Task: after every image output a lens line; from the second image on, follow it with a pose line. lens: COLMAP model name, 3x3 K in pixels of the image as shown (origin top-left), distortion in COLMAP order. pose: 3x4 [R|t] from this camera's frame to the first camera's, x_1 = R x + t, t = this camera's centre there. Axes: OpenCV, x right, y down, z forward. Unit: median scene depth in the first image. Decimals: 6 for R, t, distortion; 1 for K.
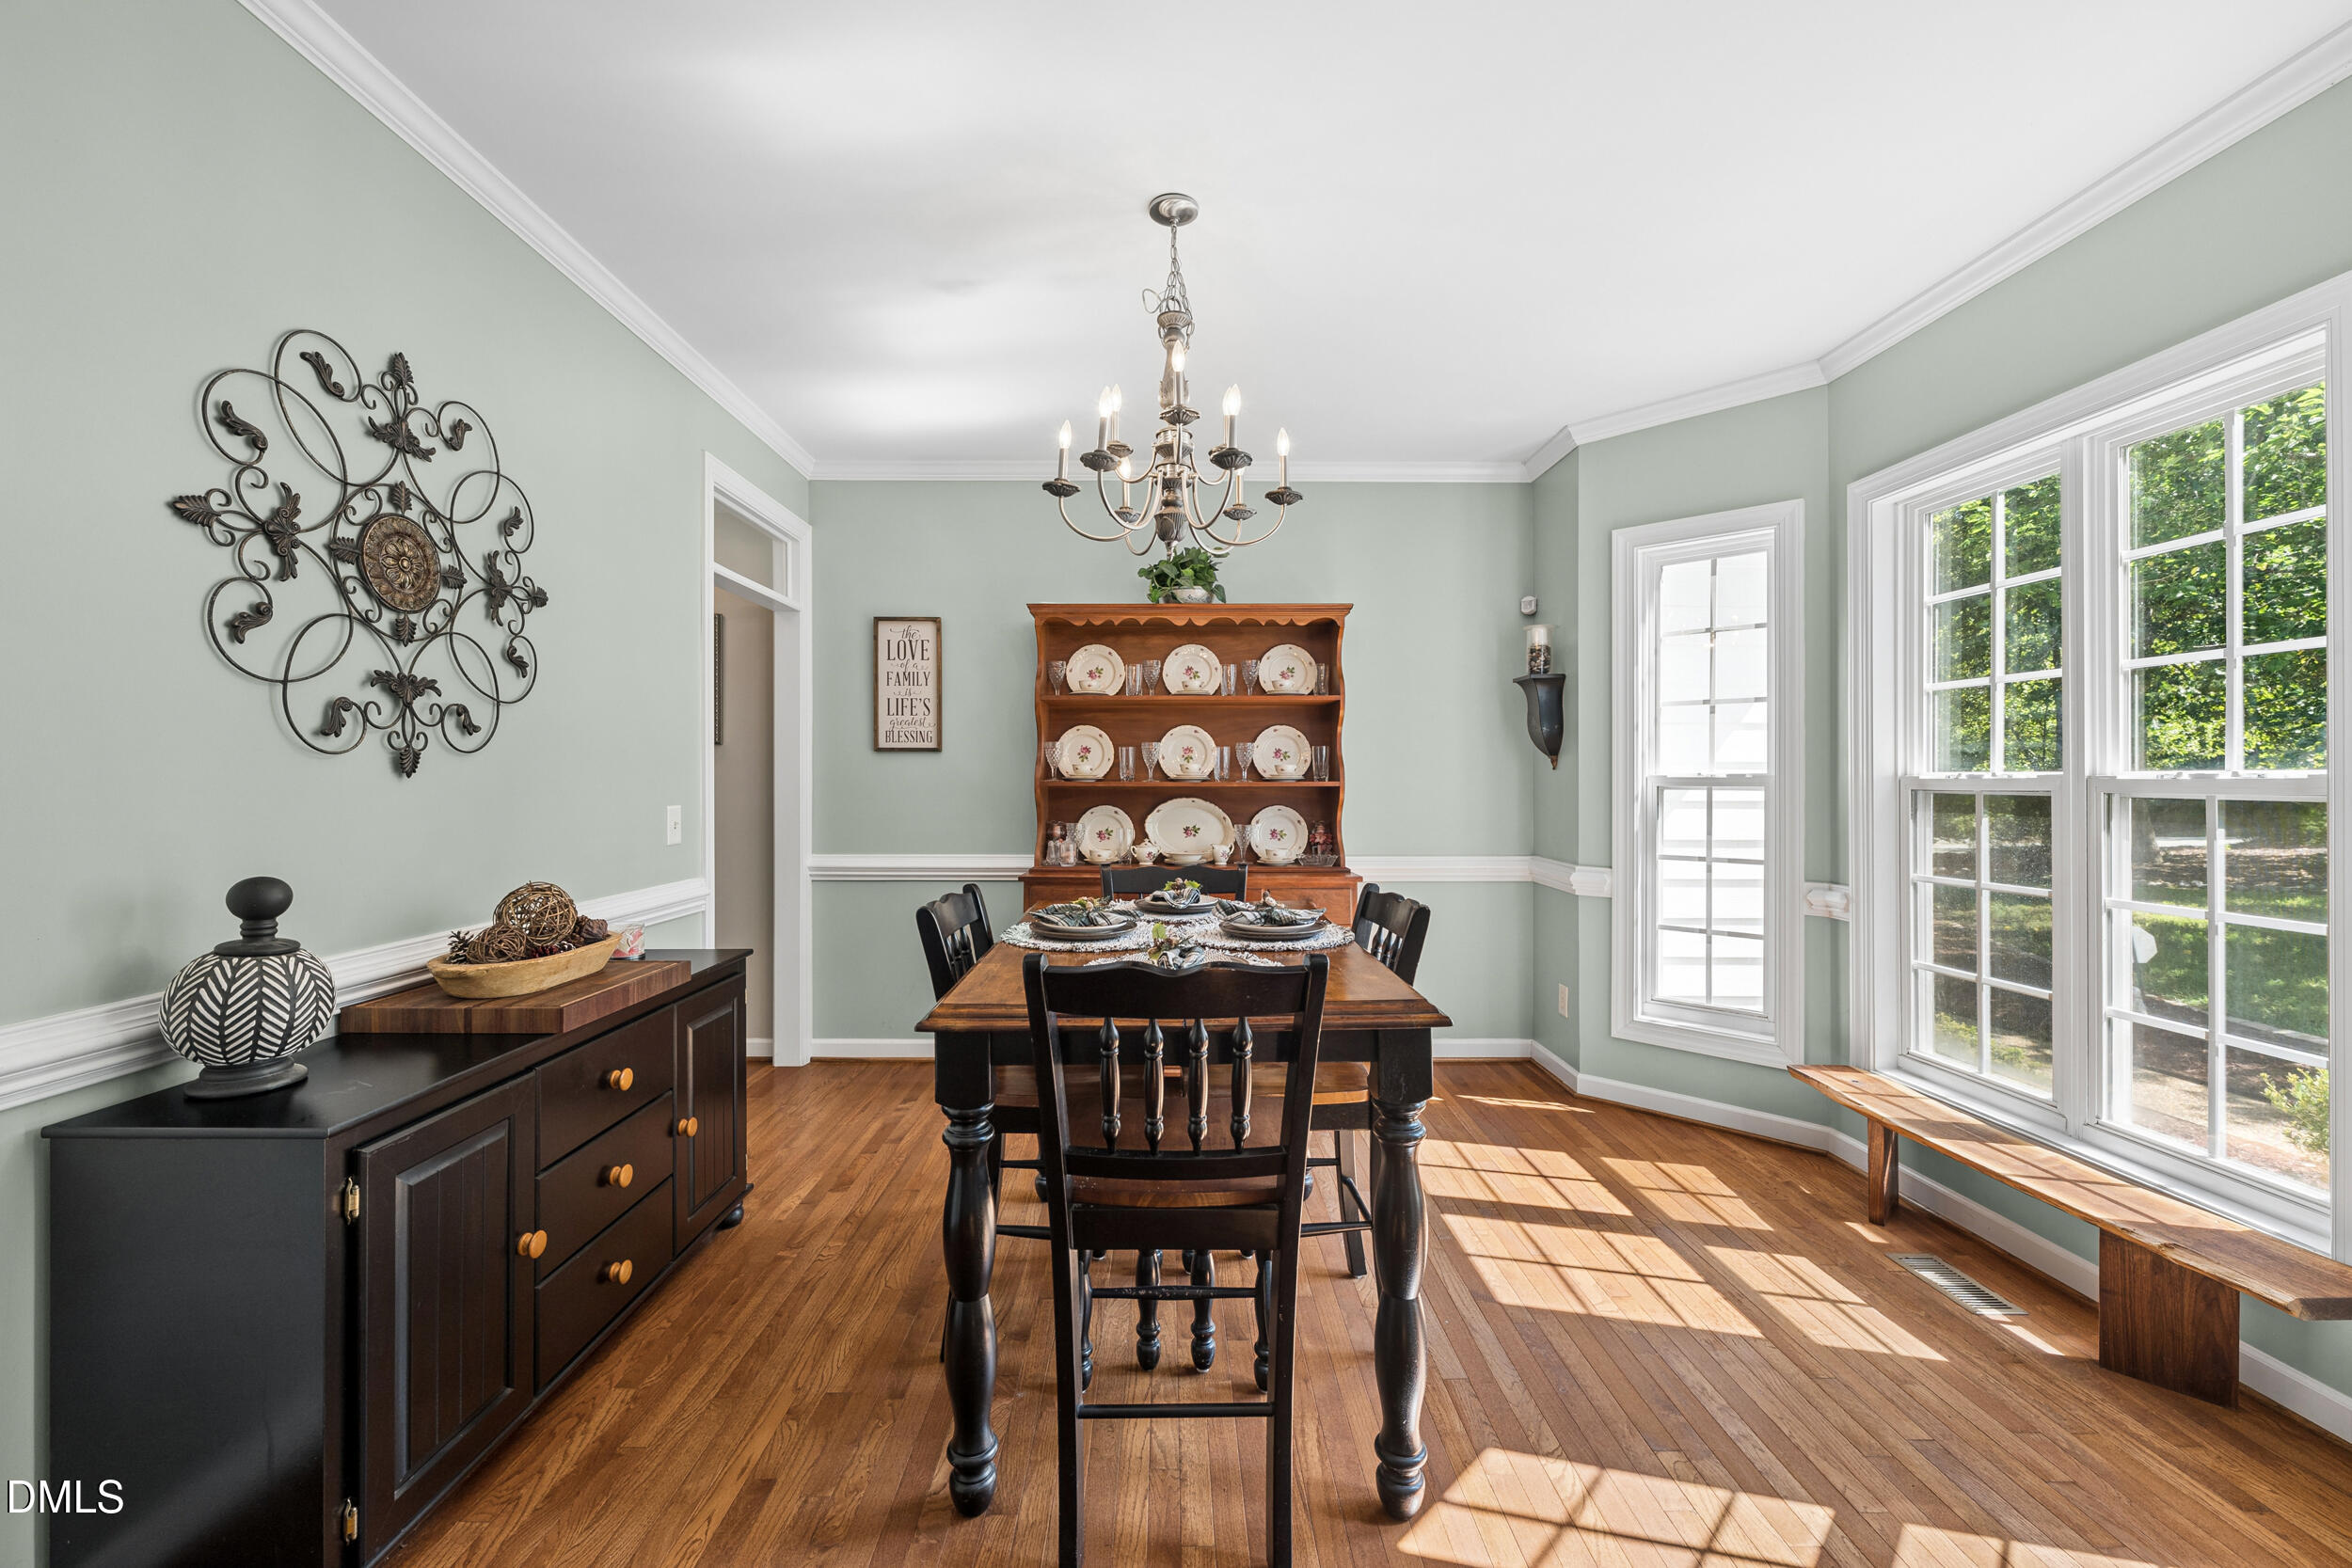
lens RADIAL K [[930.8, 0, 1173.8], [0, 930.8, 780.7], [0, 0, 1]] dist [-0.001301, 0.000671]
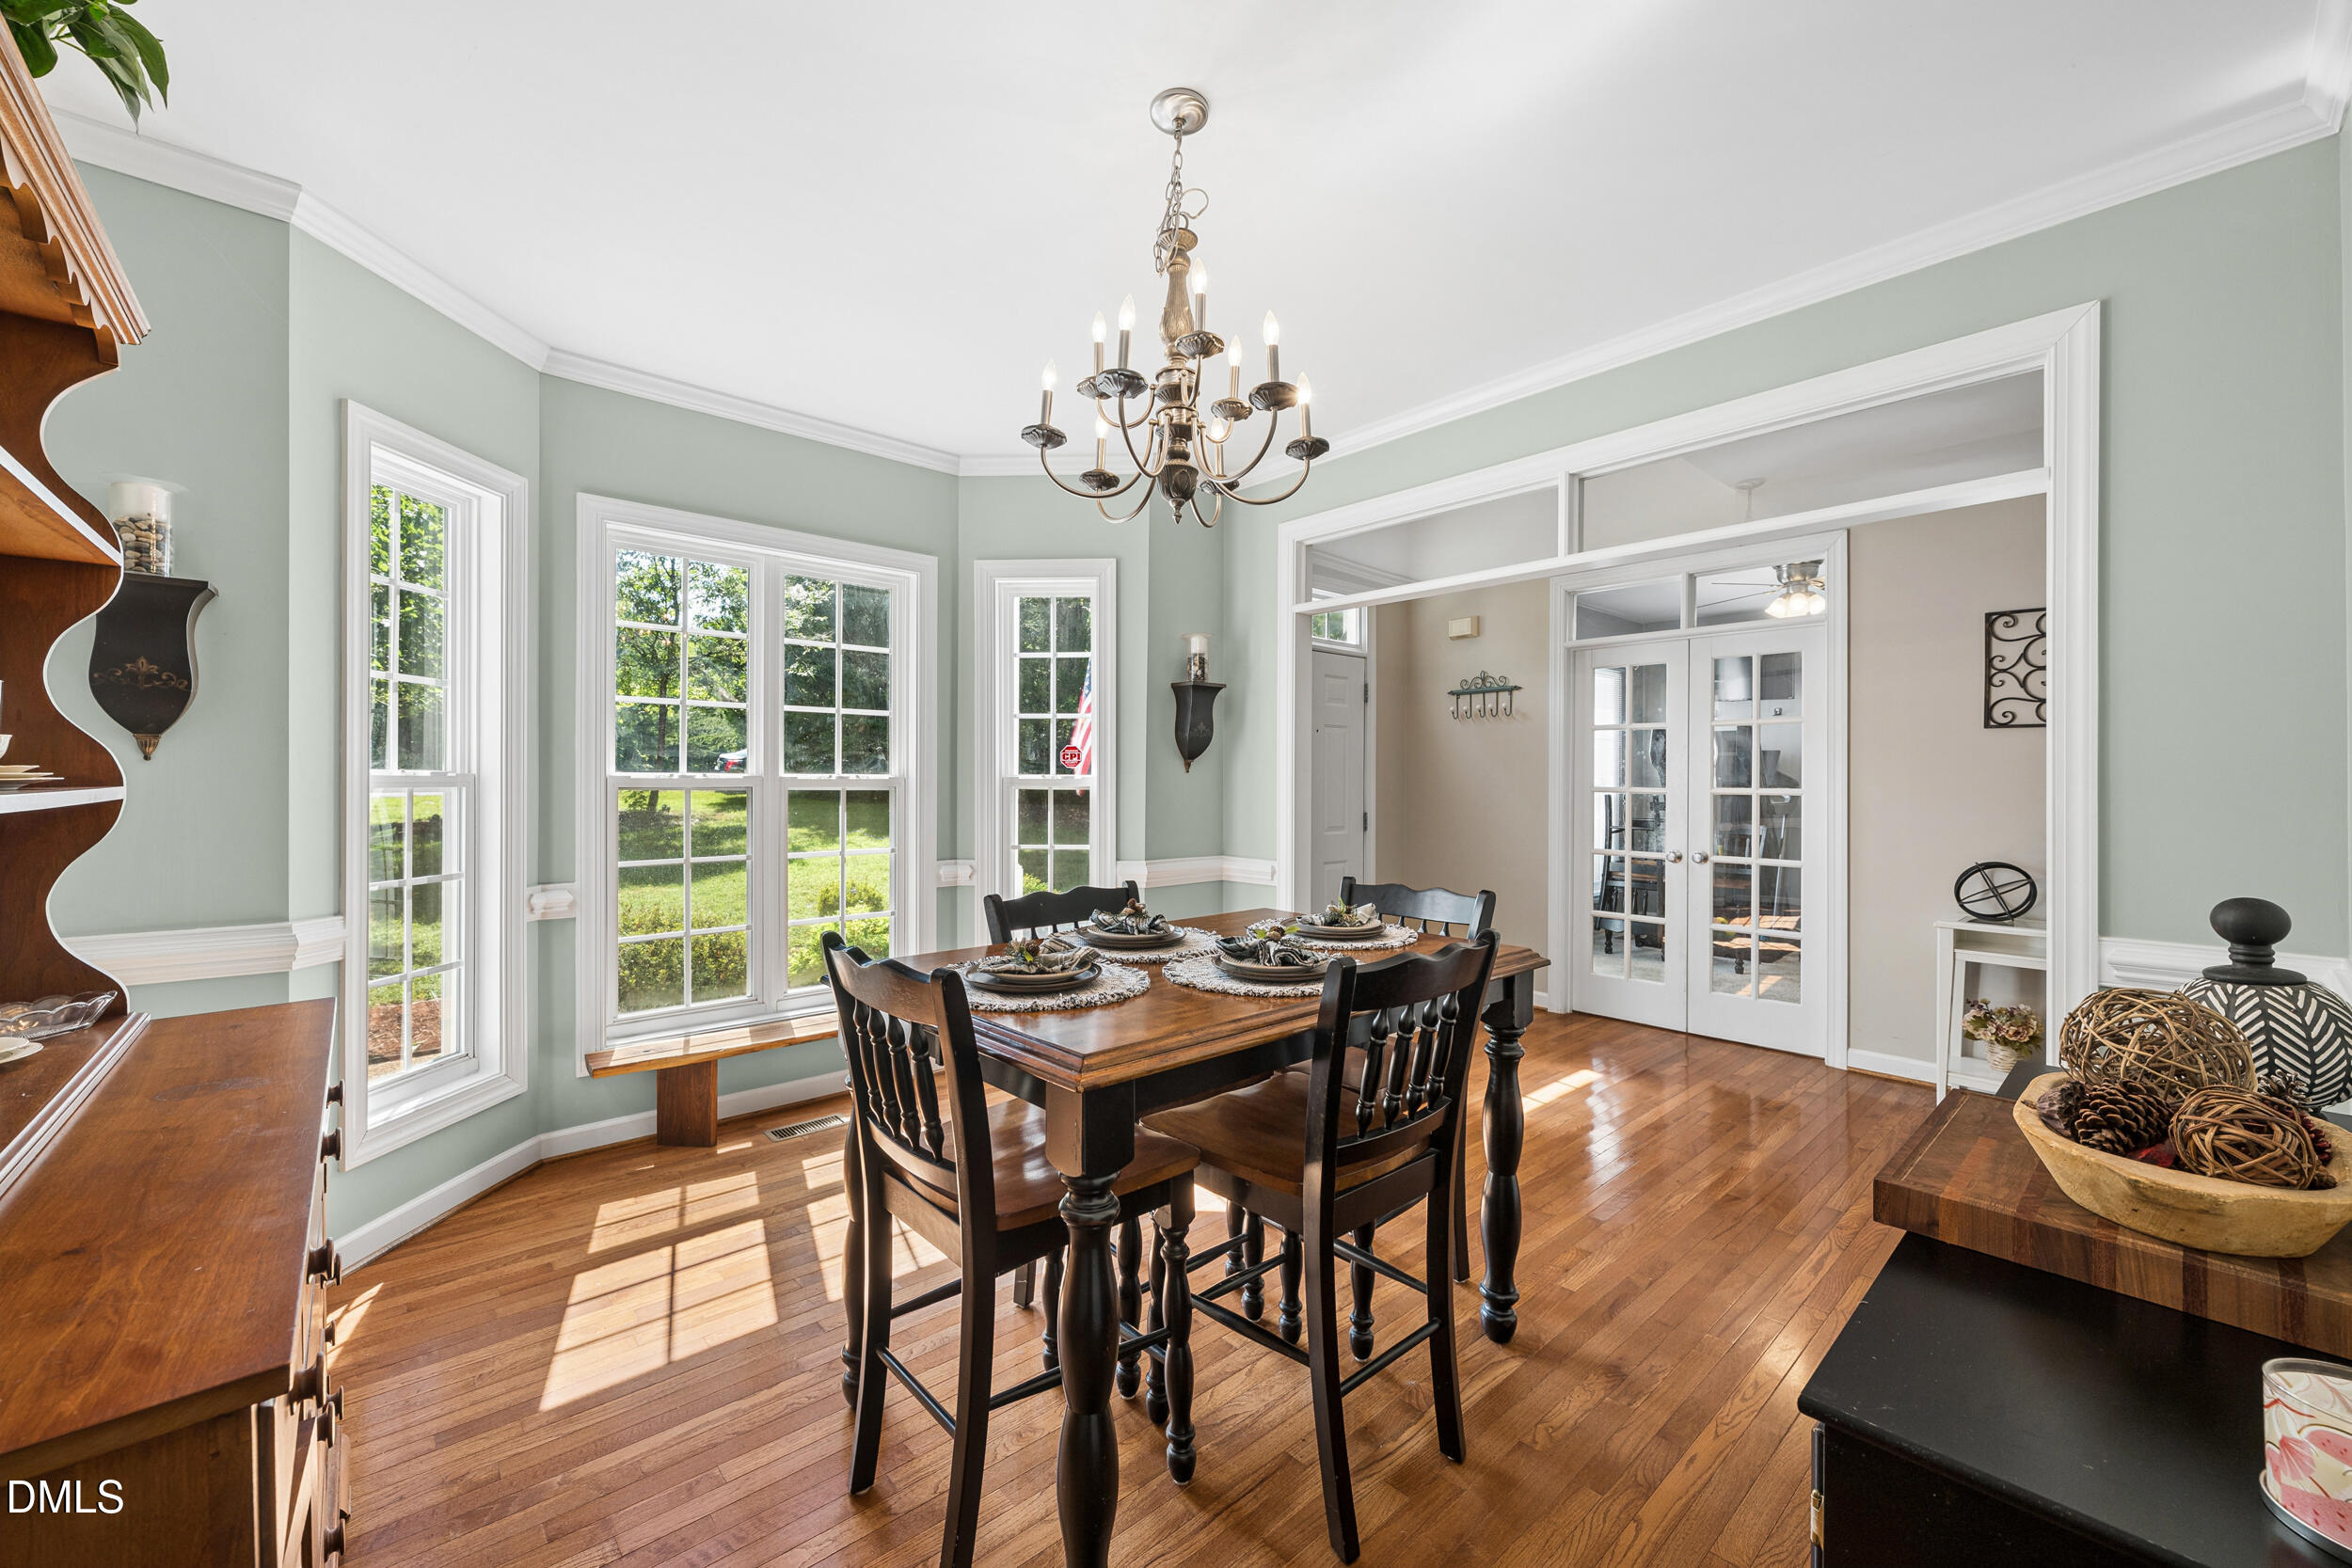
lens RADIAL K [[930.8, 0, 1166.7], [0, 930.8, 782.0], [0, 0, 1]] dist [-0.001301, 0.000671]
pose [[-0.654226, -0.005105, 0.756282, -0.512085], [-0.003919, 0.999987, 0.003361, -0.004384], [-0.756289, -0.000765, -0.654237, 1.259412]]
